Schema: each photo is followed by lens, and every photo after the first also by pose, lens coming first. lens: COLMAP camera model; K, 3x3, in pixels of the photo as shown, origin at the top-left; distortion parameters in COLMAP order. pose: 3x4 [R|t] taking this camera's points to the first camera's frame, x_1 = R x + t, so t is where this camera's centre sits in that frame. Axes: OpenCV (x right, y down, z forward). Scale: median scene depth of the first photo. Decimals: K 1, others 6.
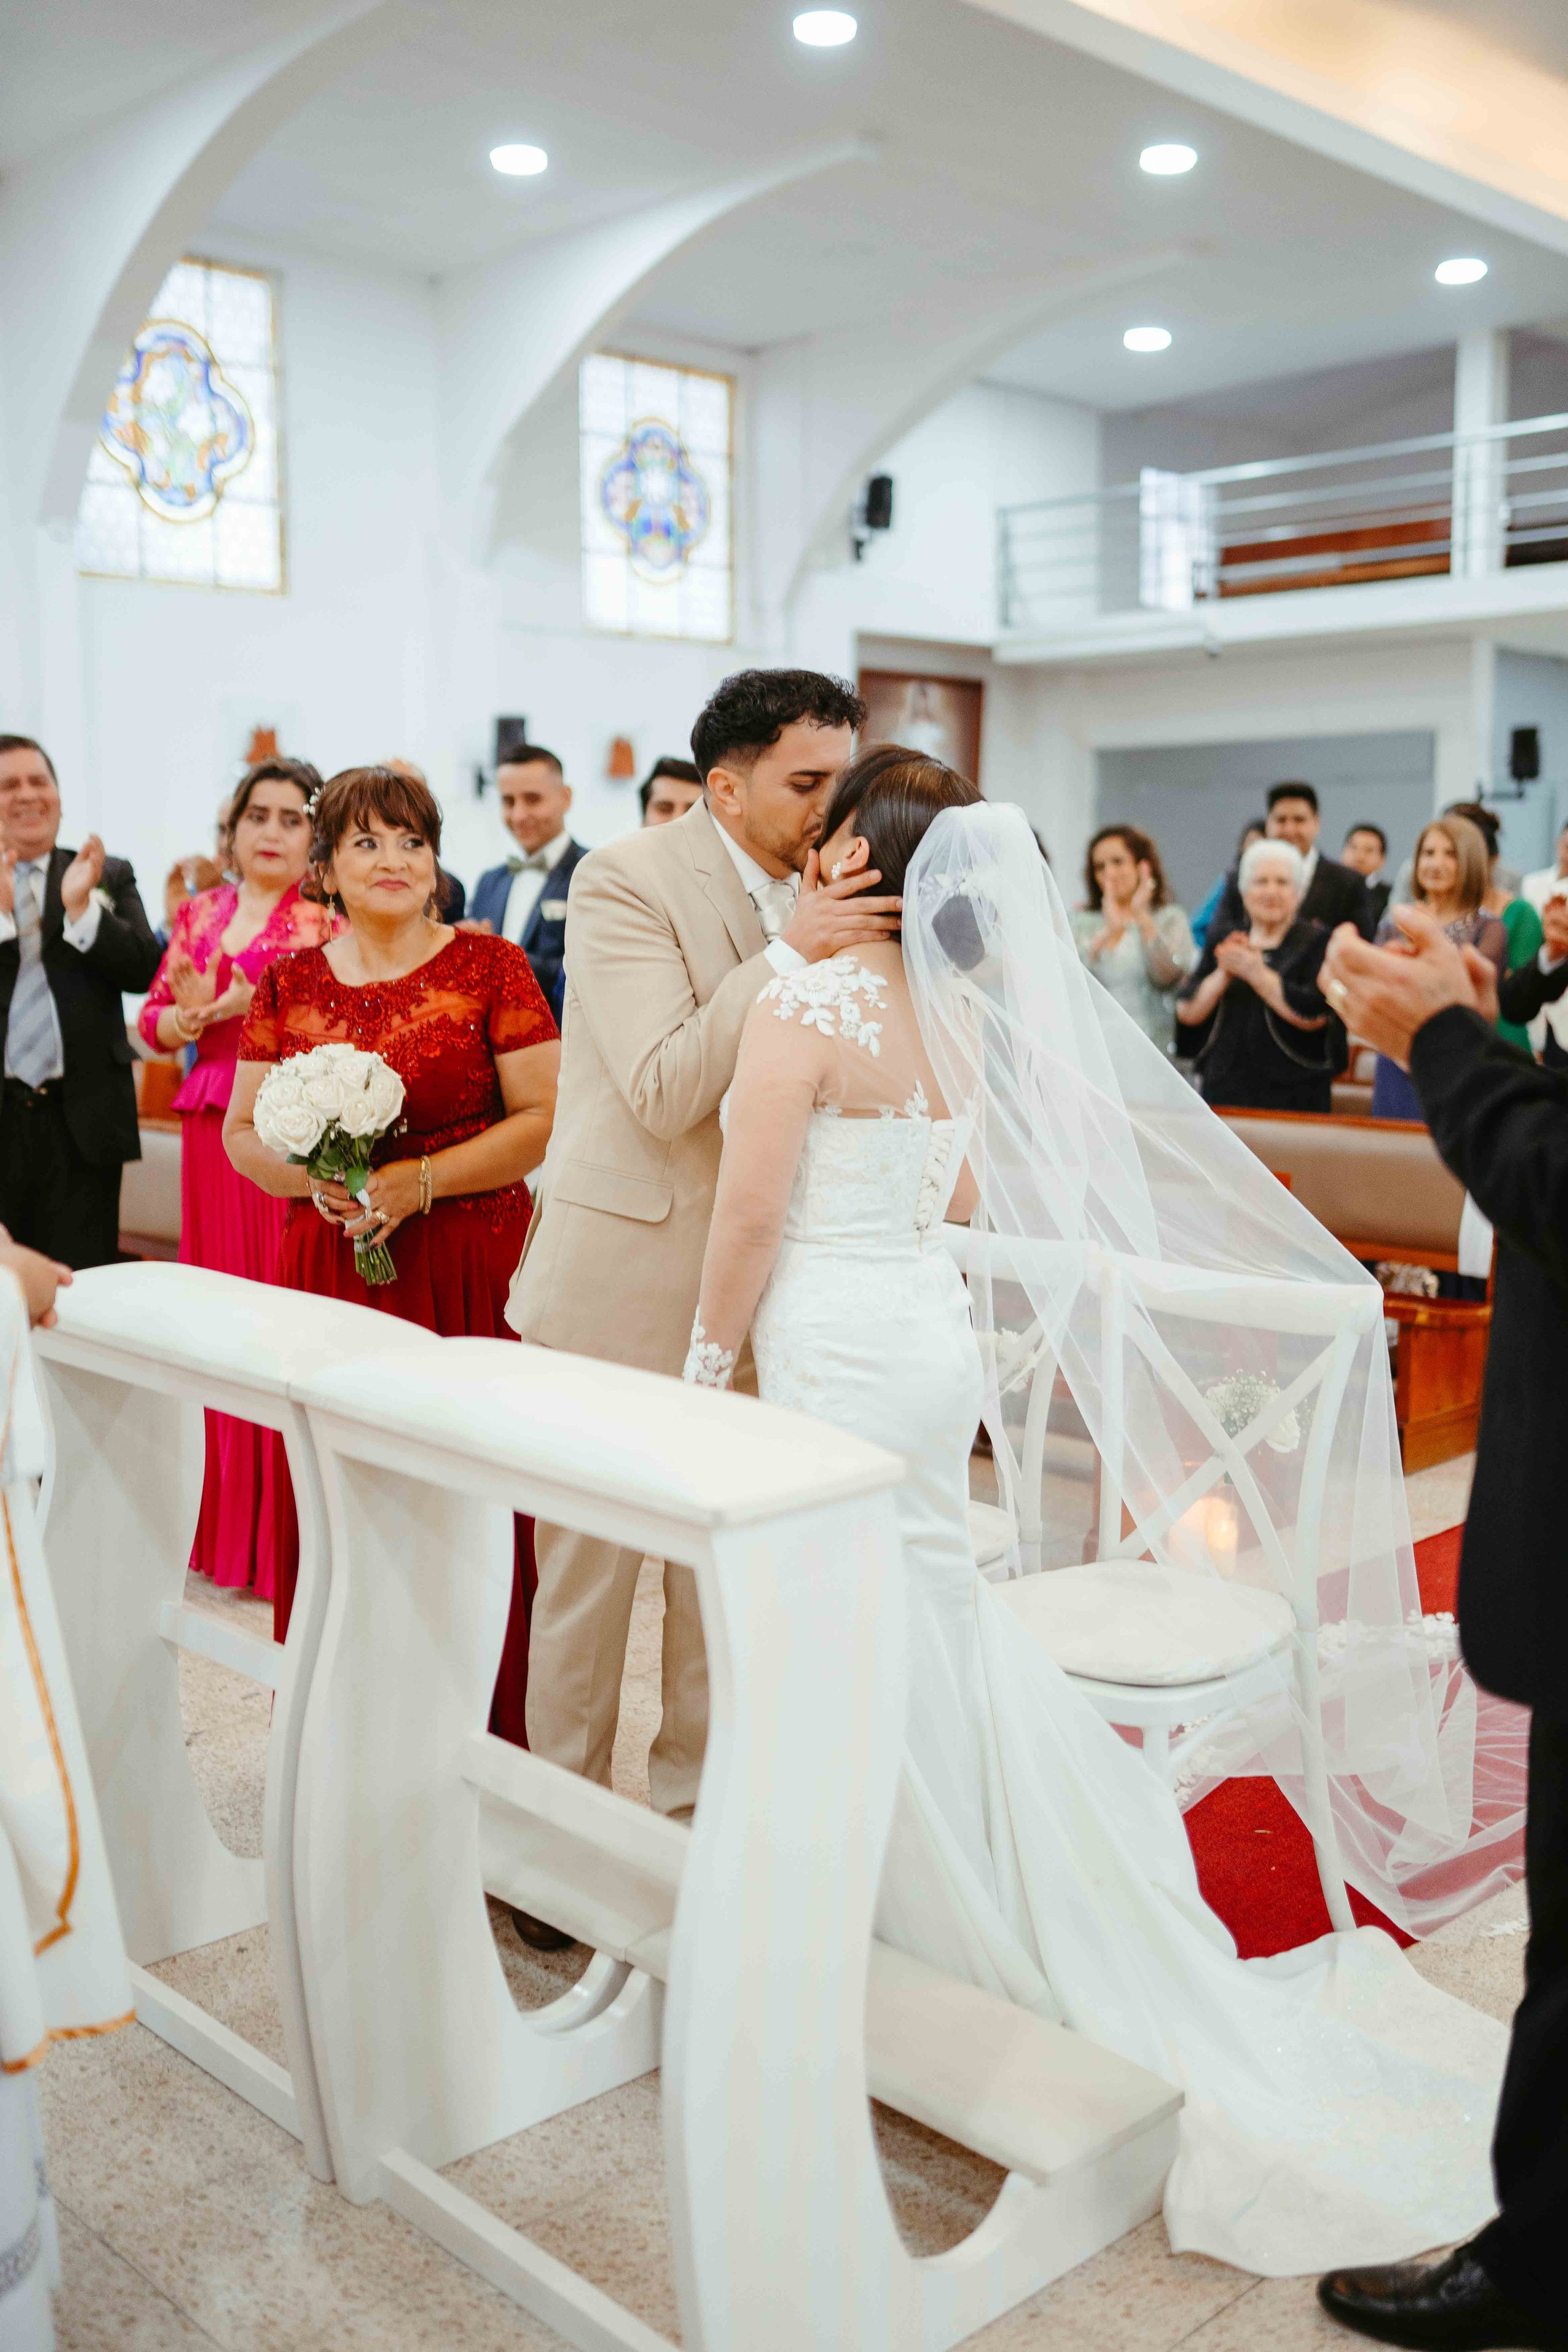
lens RADIAL K [[2235.2, 0, 784.6], [0, 2235.2, 1172.1], [0, 0, 1]] dist [-0.045825, 0.059025]
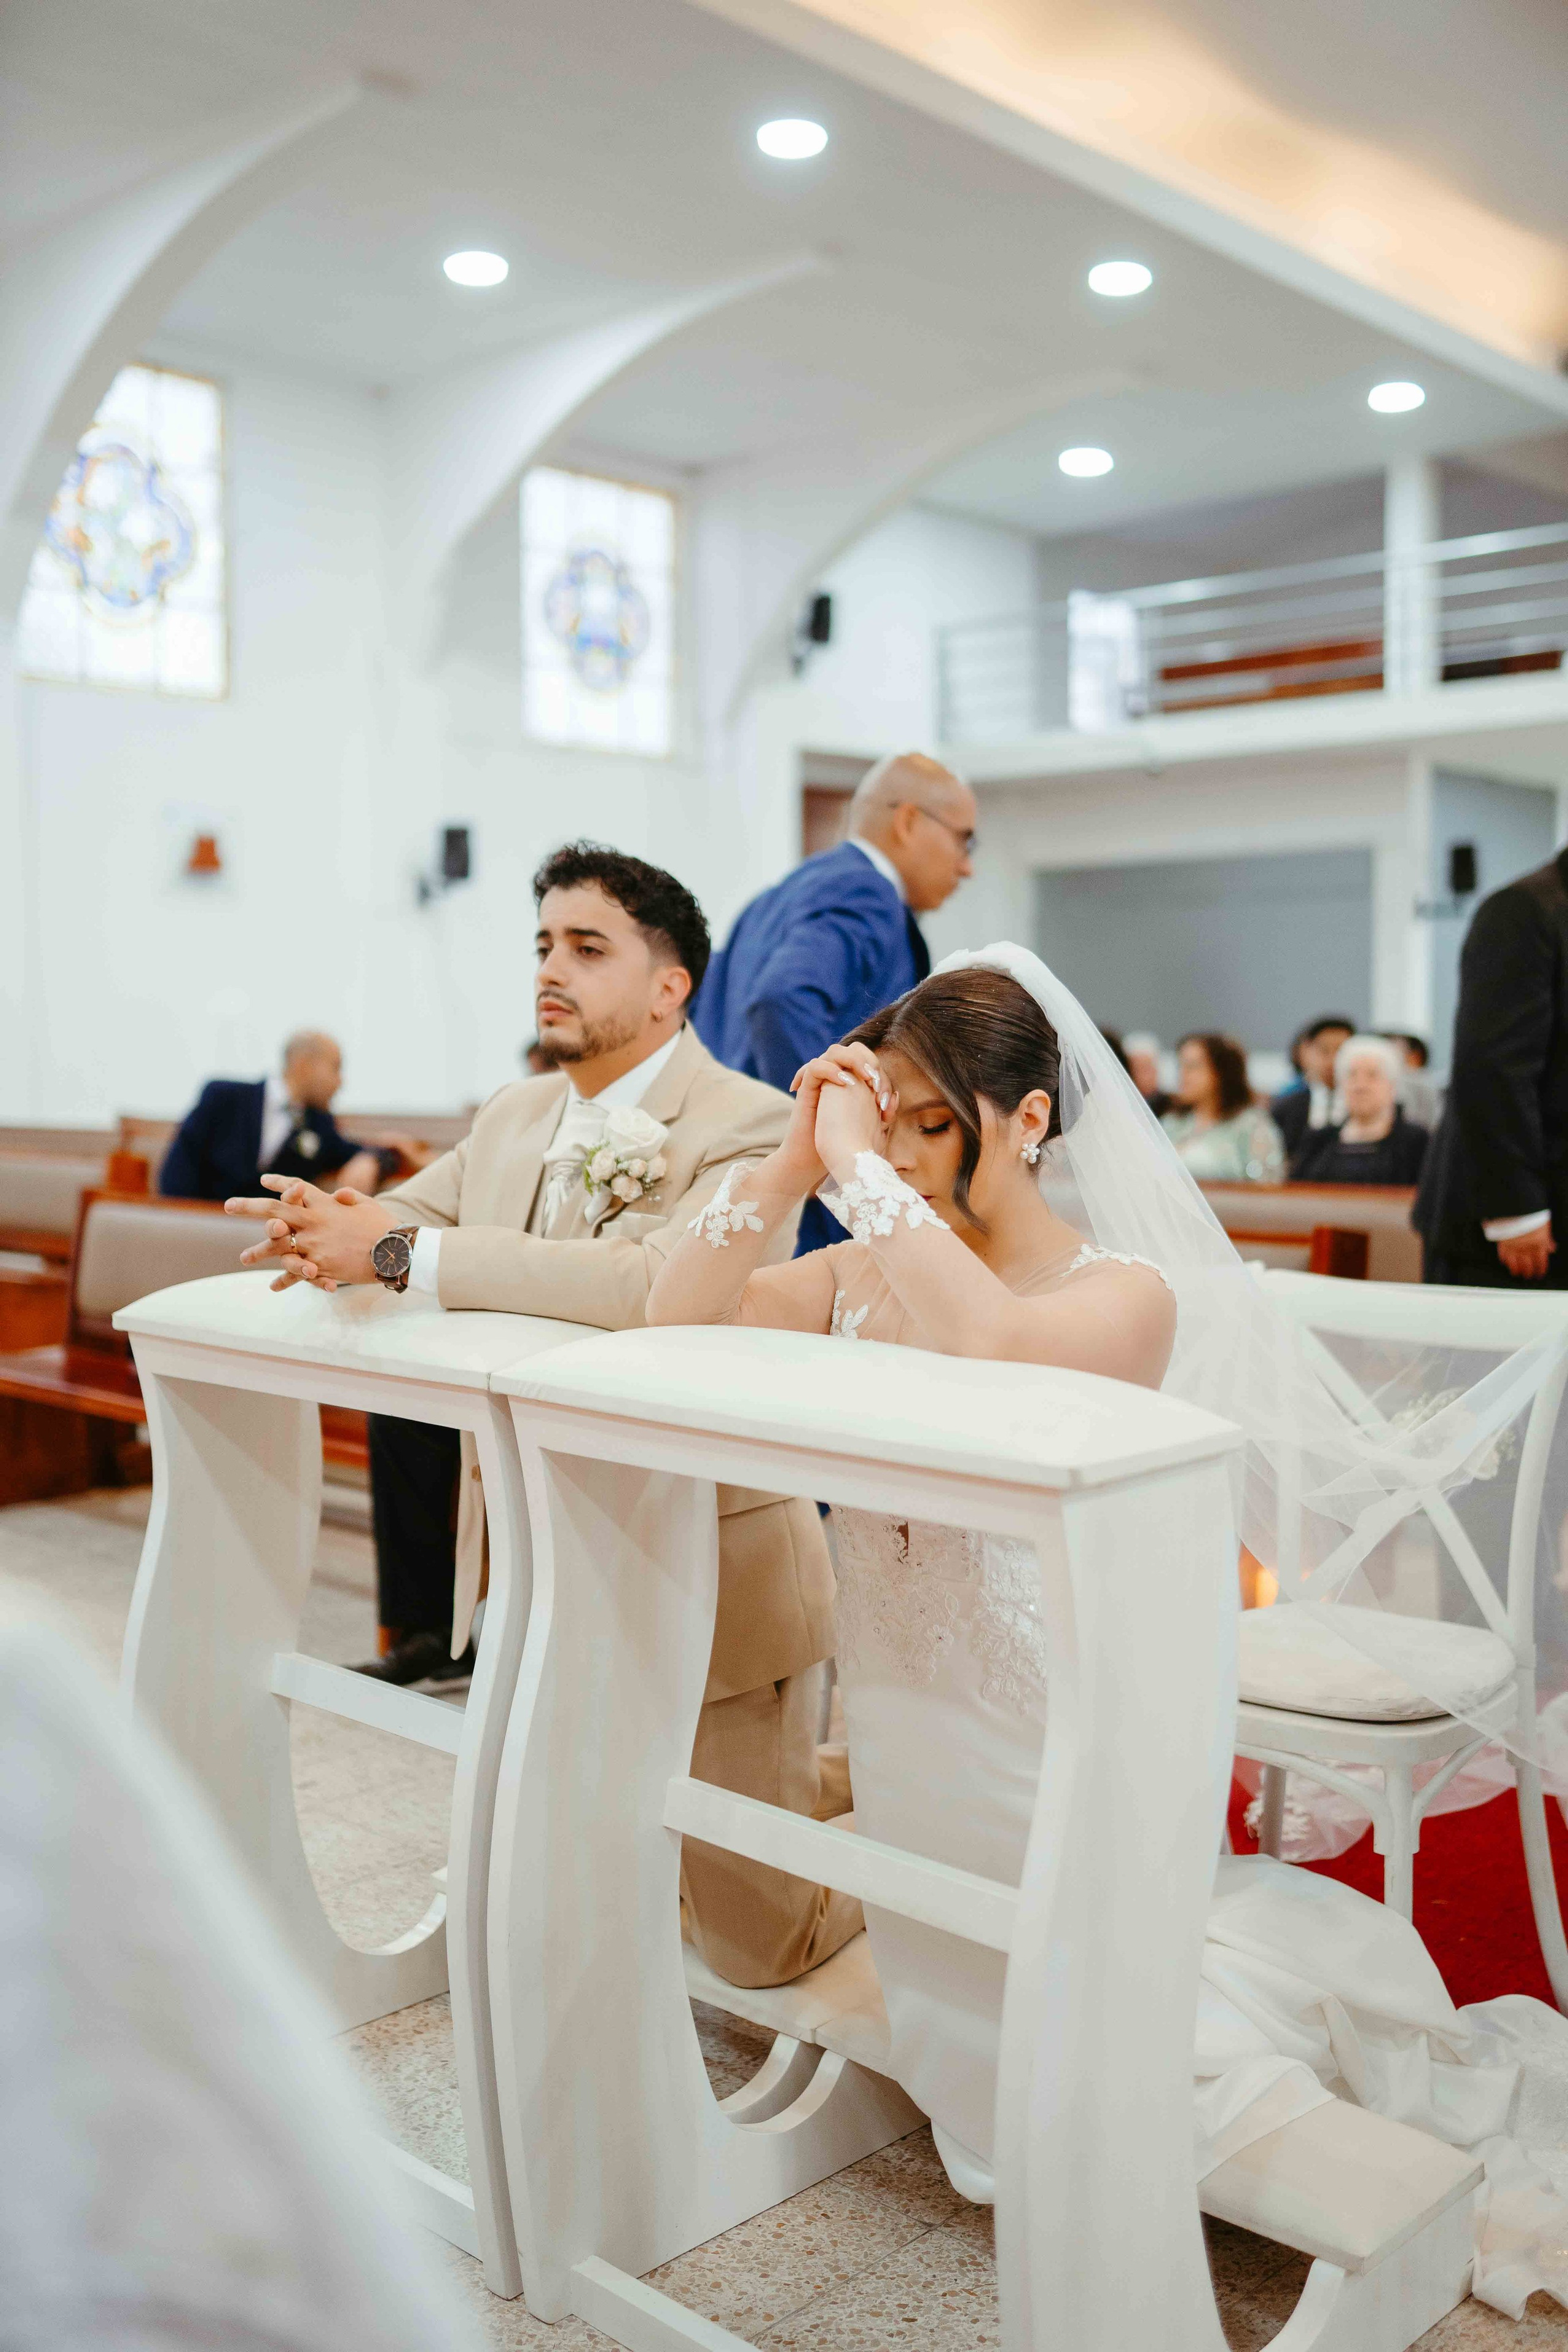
lens RADIAL K [[2235.7, 0, 786.2], [0, 2235.7, 1174.5], [0, 0, 1]] dist [-0.037879, 0.031805]
pose [[0.998865, -0.002609, 0.047553, -0.026320], [0.005527, 0.998101, -0.061346, 0.012731], [-0.047303, 0.061540, 0.996983, 0.017907]]
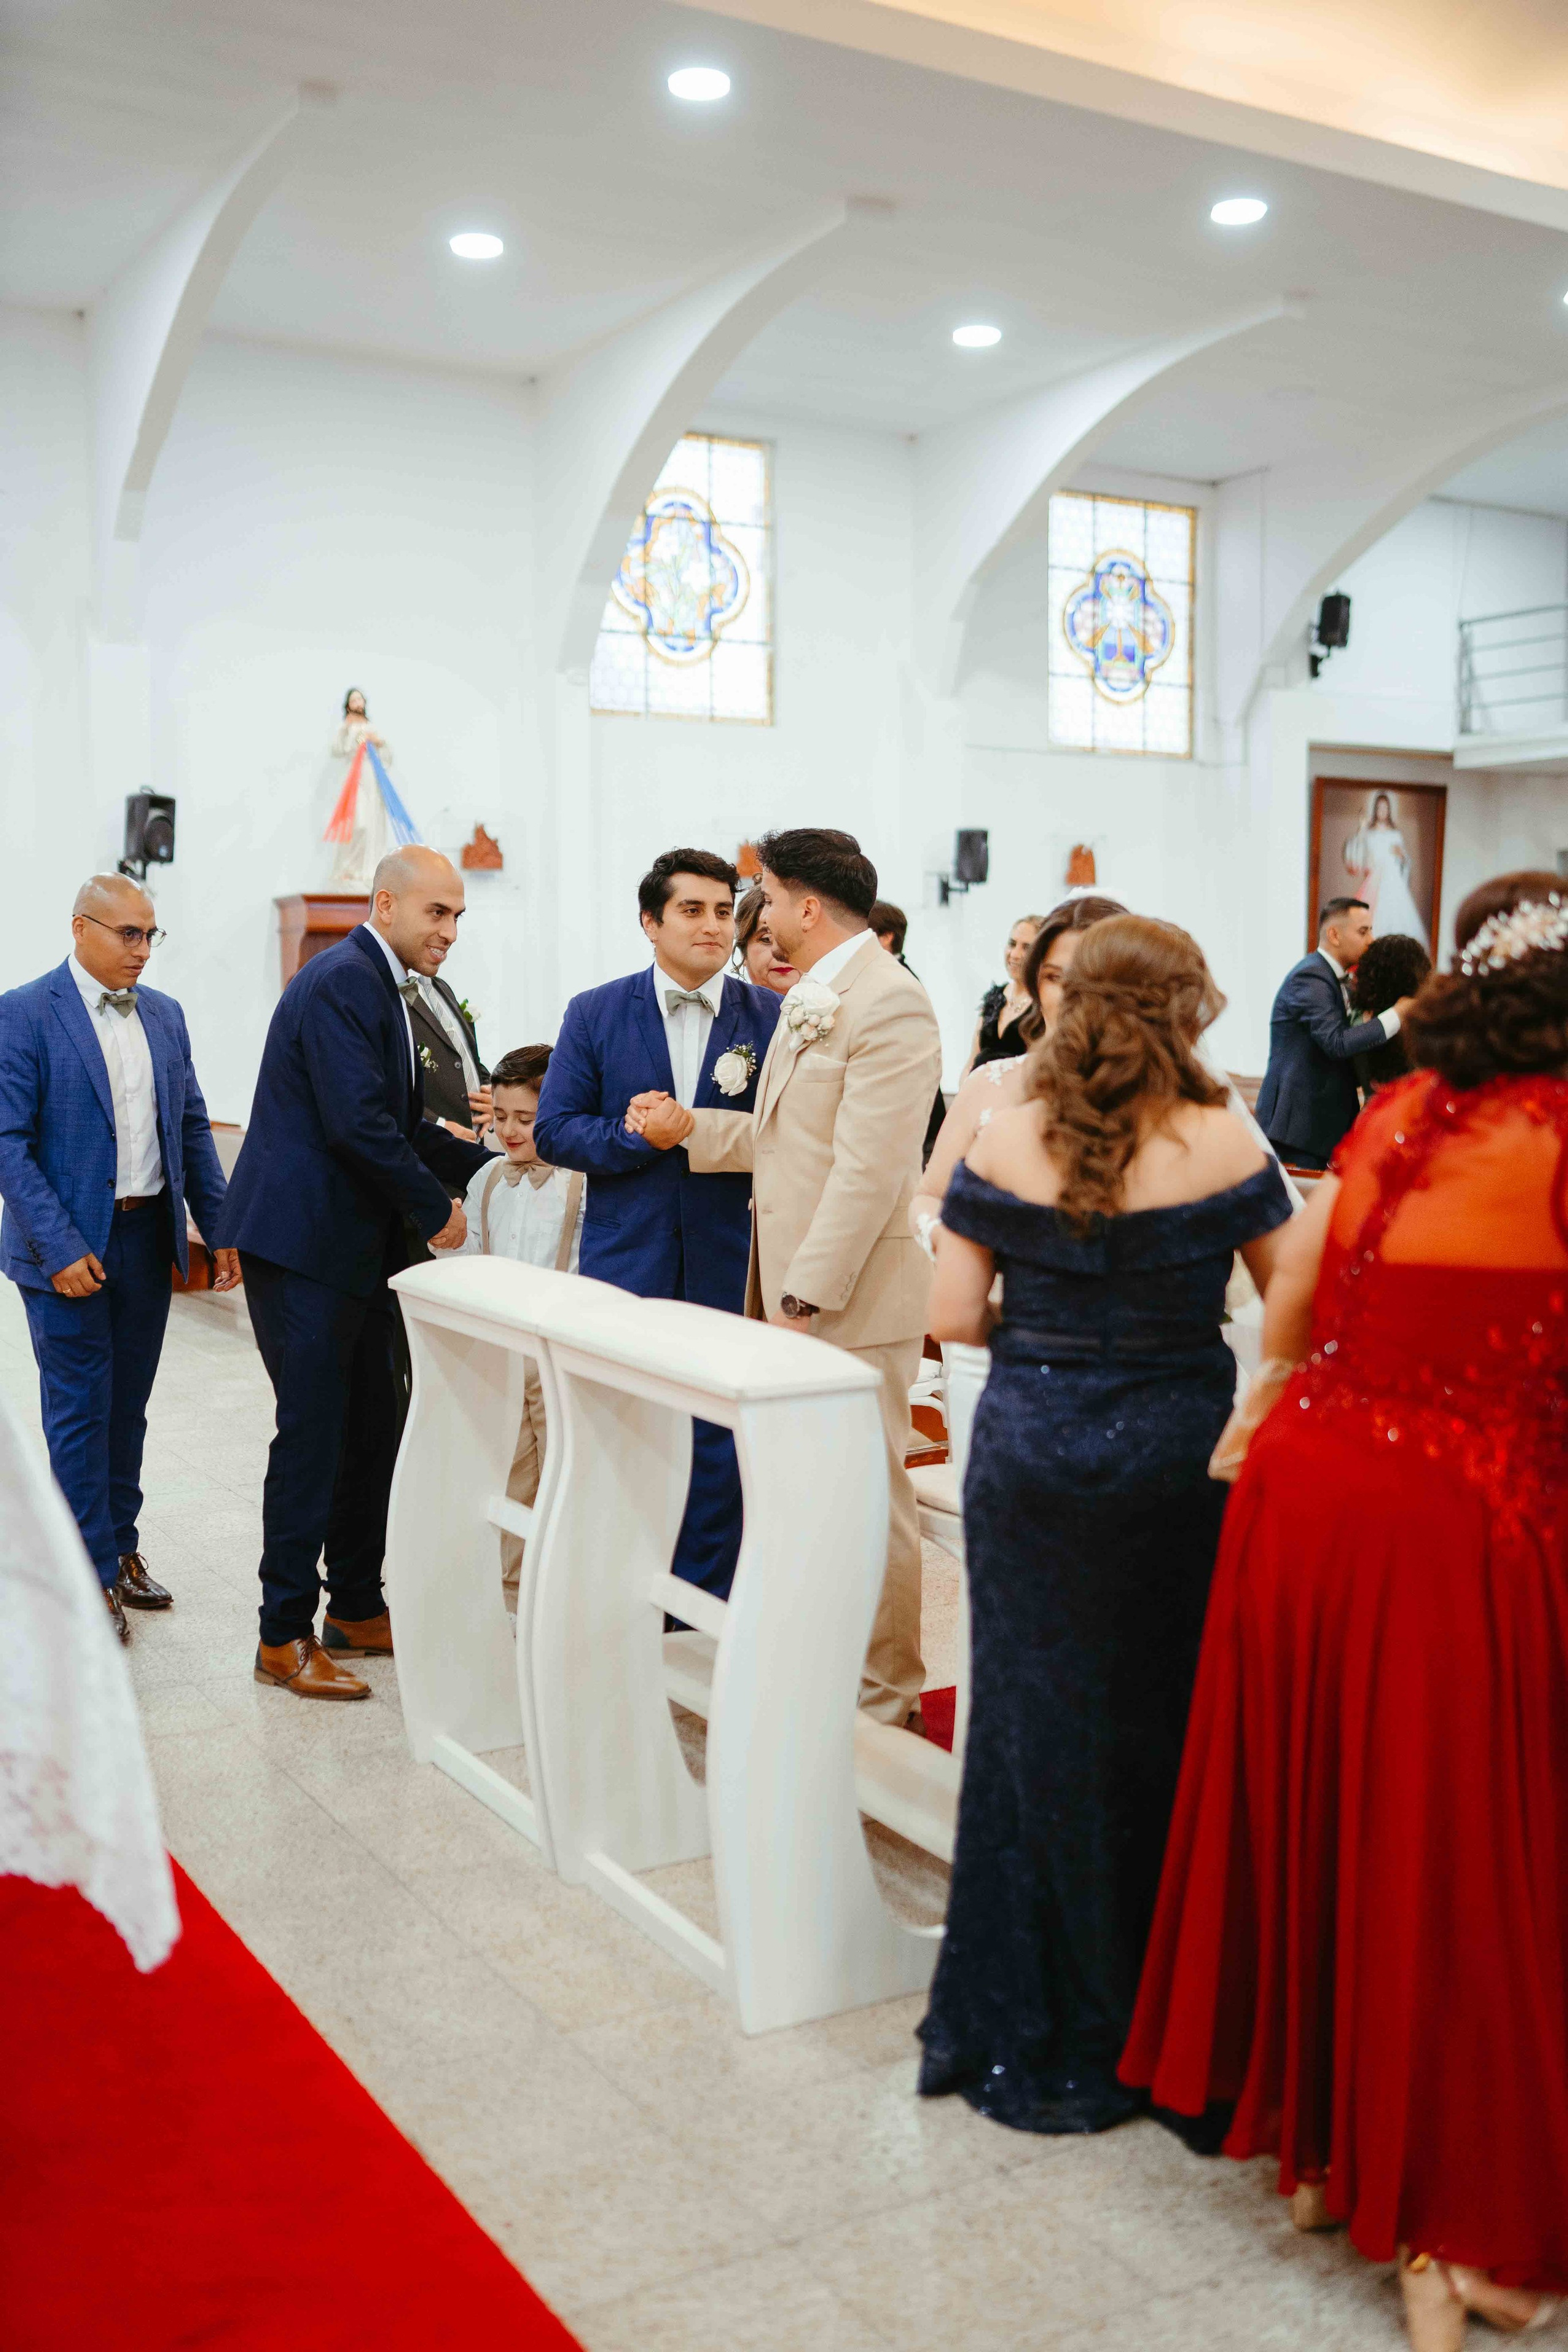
lens RADIAL K [[2232.7, 0, 790.2], [0, 2232.7, 1197.3], [0, 0, 1]] dist [-0.060825, 0.074000]
pose [[0.971894, 0.022385, -0.234350, 0.054213], [-0.029605, 0.999188, -0.027335, 0.008021], [0.233548, 0.033505, 0.971768, -0.079570]]
